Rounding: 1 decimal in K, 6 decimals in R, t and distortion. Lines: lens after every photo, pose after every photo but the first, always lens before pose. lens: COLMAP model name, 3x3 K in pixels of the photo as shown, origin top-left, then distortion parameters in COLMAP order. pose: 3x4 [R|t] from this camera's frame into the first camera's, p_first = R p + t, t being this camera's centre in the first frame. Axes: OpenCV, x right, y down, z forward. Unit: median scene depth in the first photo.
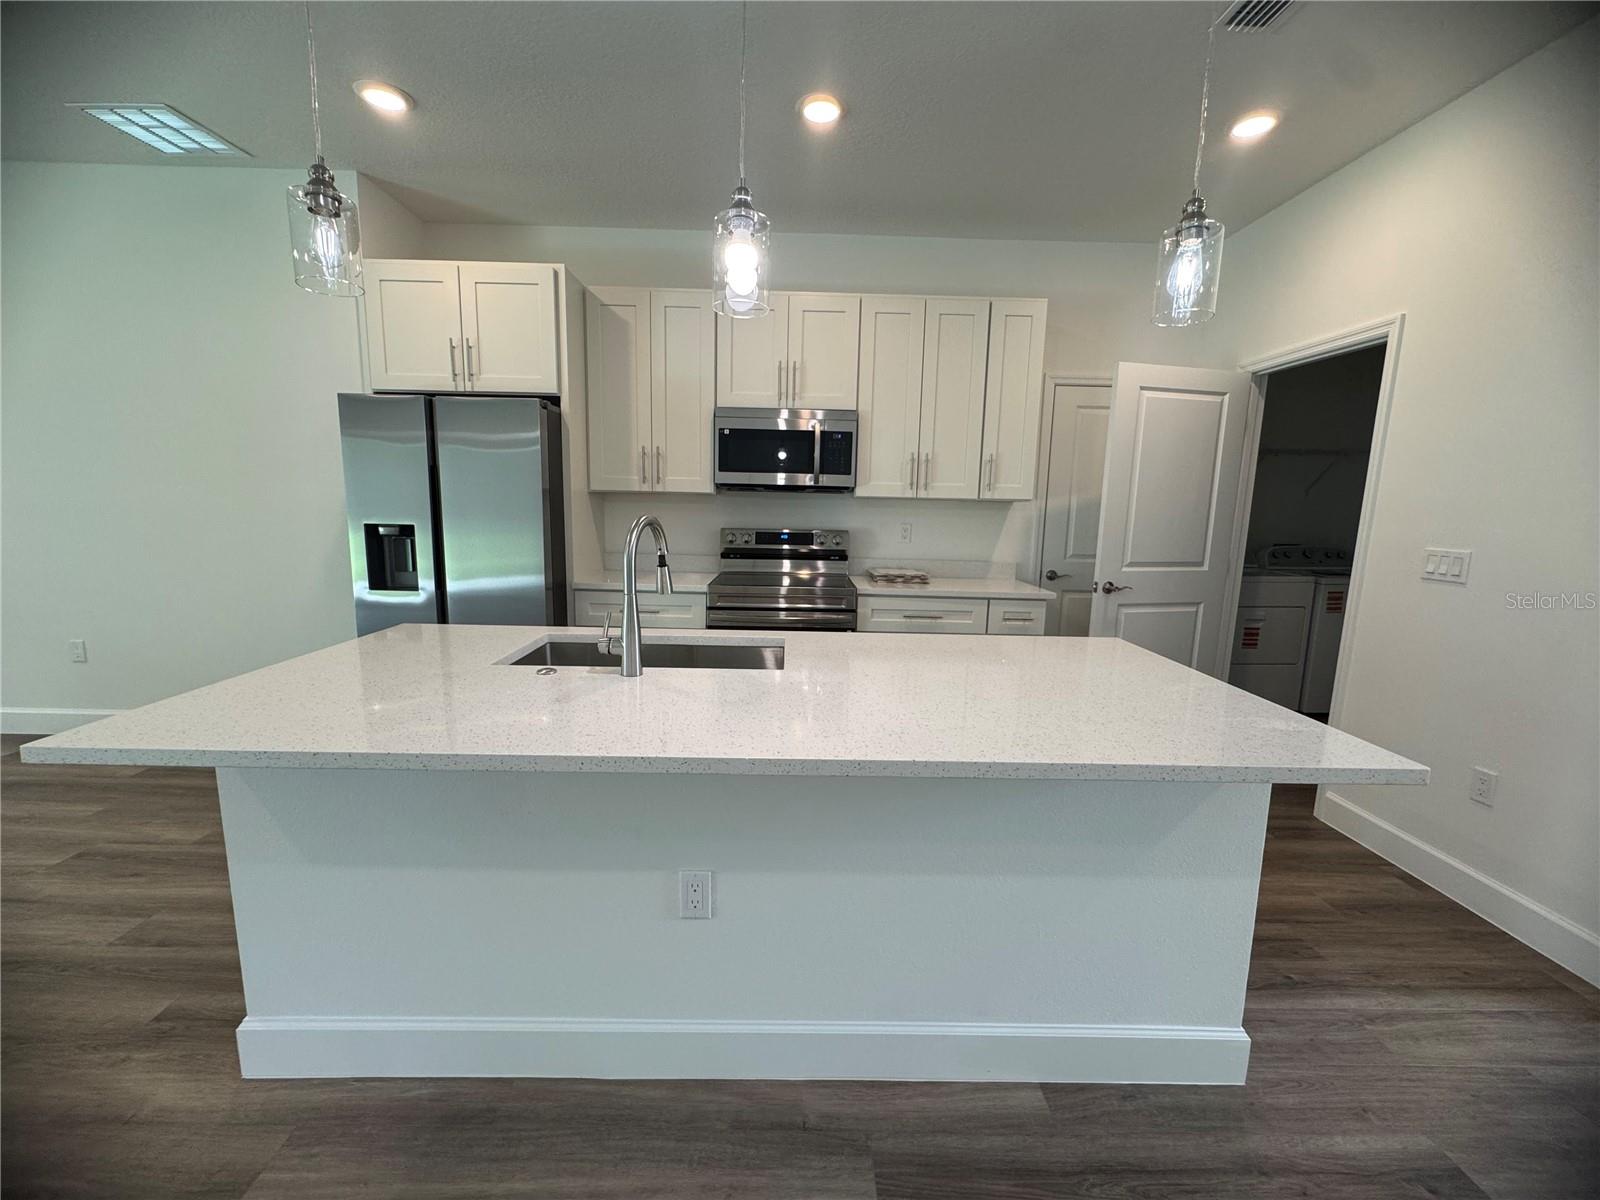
lens RADIAL K [[645.0, 0, 797.6], [0, 645.0, 599.0], [0, 0, 1]] dist [-0.004957, 0.000642]
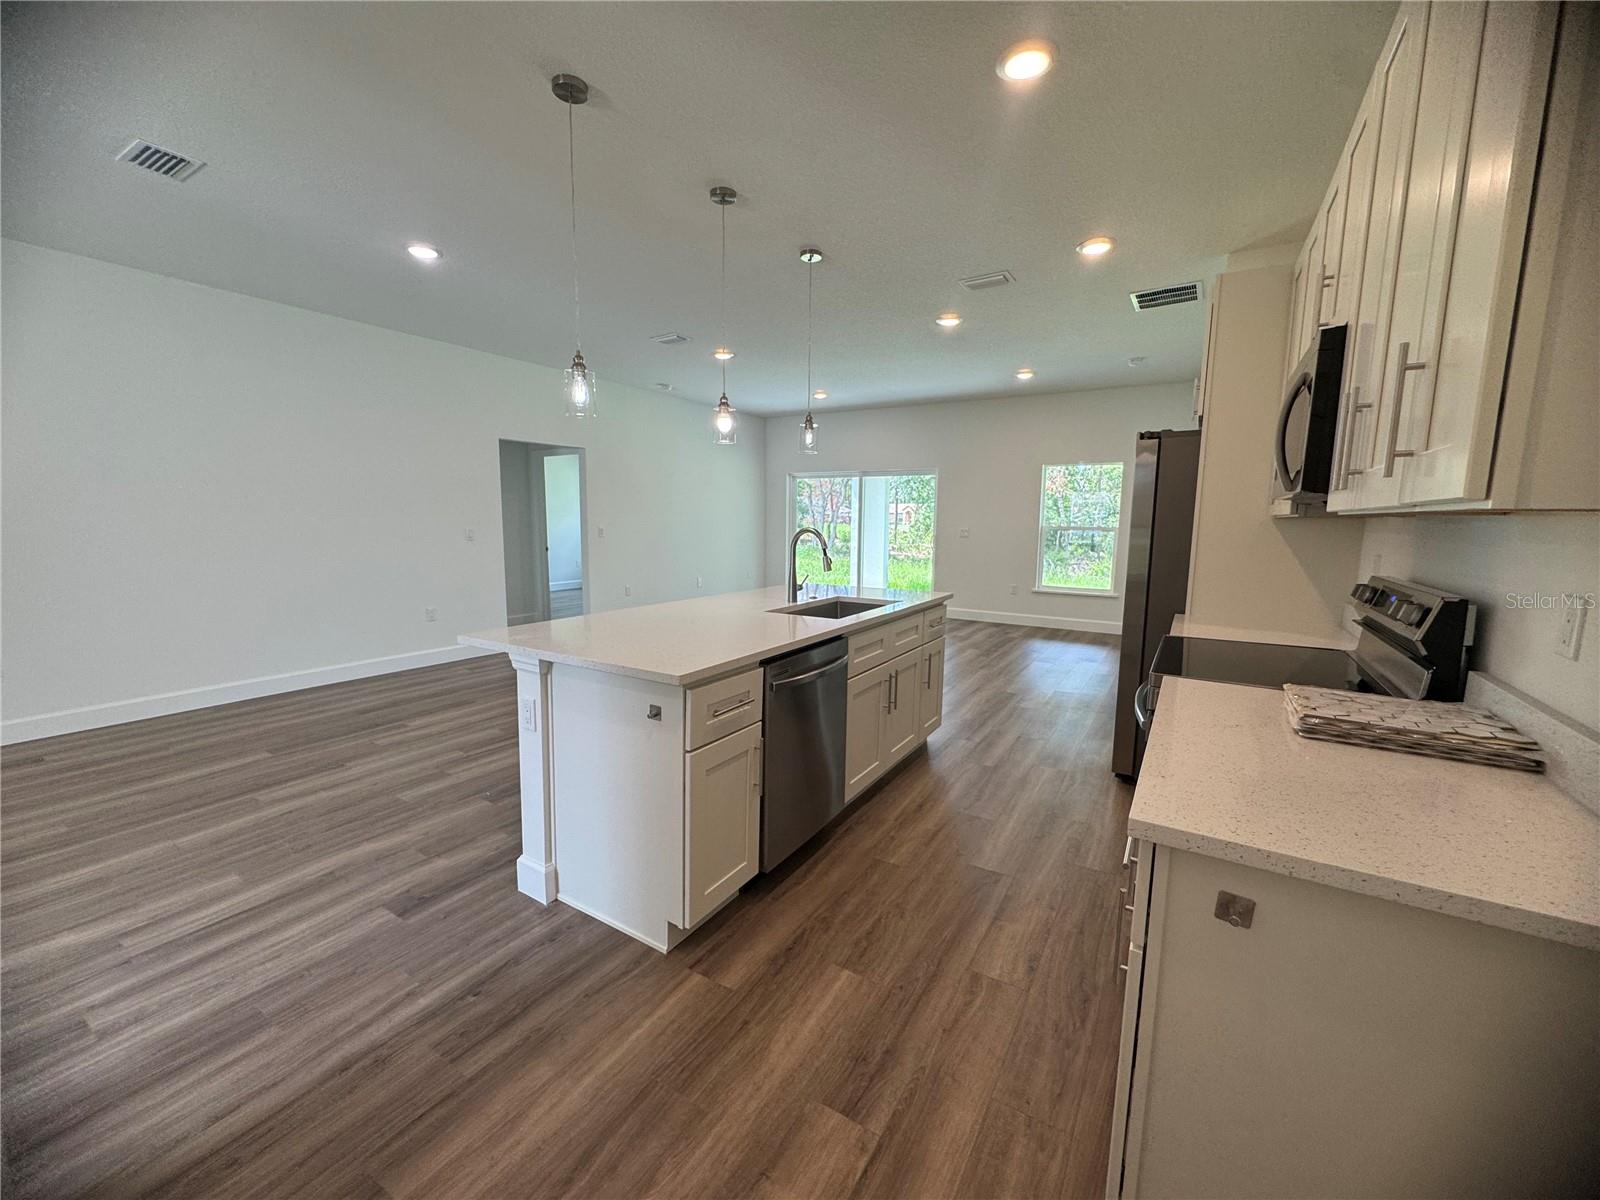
lens RADIAL K [[645.0, 0, 797.5], [0, 645.0, 600.8], [0, 0, 1]] dist [-0.004957, 0.000642]
pose [[-0.531597, 0.078411, -0.843360, 0.702382], [-0.152438, 0.970590, 0.186327, -0.129431], [0.833167, 0.227611, -0.504010, 0.963972]]
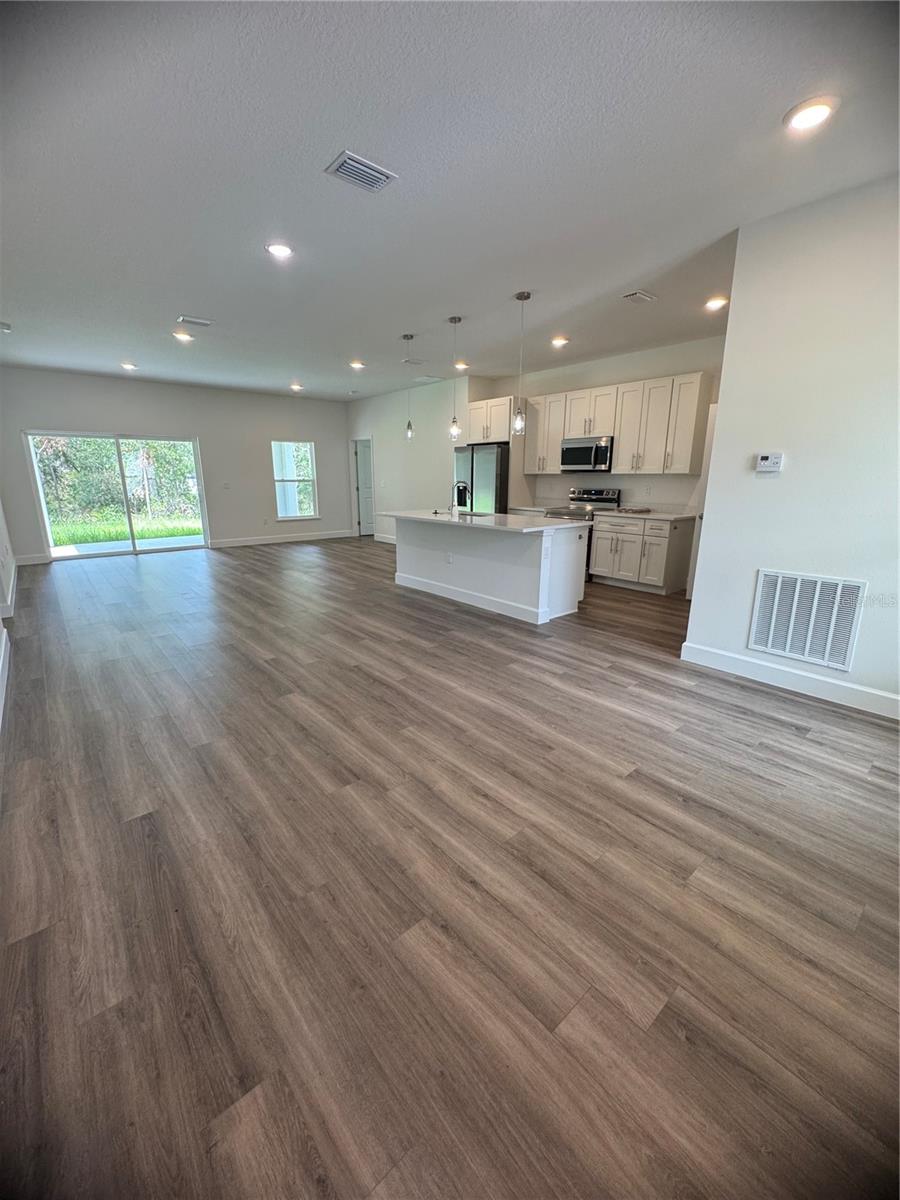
lens RADIAL K [[483.7, 0, 450.9], [0, 483.7, 594.0], [0, 0, 1]] dist [-0.004957, 0.000642]
pose [[0.642958, 0.161138, -0.748759, 1.135874], [-0.101334, 0.986921, 0.125376, 0.113446], [0.759169, -0.004737, 0.650877, -0.595665]]
